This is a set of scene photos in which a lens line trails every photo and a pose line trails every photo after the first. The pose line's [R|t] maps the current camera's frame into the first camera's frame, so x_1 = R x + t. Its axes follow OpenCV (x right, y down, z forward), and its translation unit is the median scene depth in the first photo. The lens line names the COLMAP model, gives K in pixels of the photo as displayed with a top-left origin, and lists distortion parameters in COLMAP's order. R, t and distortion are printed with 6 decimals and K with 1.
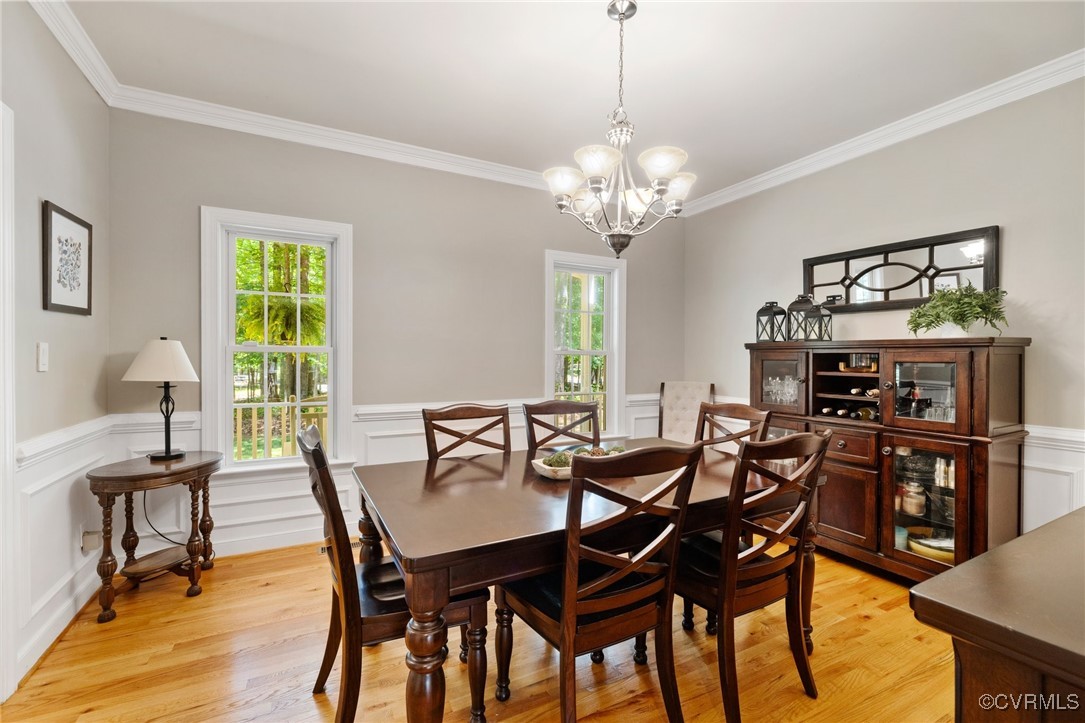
lens RADIAL K [[467.9, 0, 542.5], [0, 467.9, 361.5], [0, 0, 1]] dist [-0.001665, -0.000046]
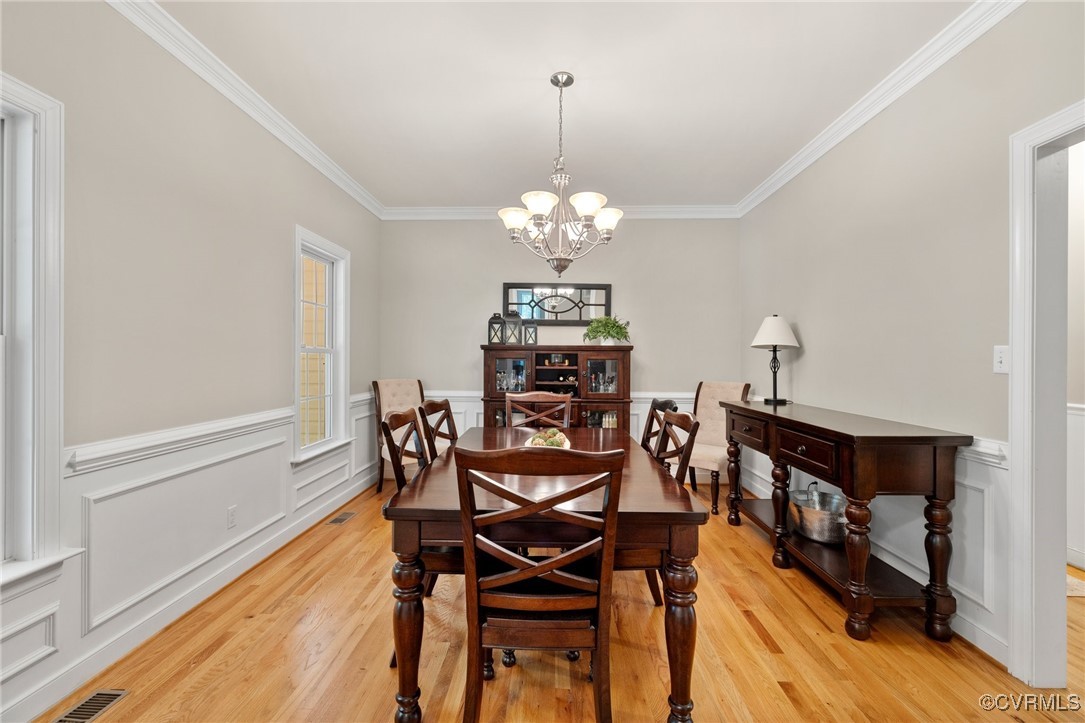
lens RADIAL K [[494.2, 0, 542.5], [0, 494.2, 361.5], [0, 0, 1]] dist [0.000556, 0.000481]
pose [[0.496544, 0.008637, 0.867969, -0.723961], [0.007582, 0.999869, -0.014287, 0.030452], [-0.867979, 0.013675, 0.496413, 0.257256]]
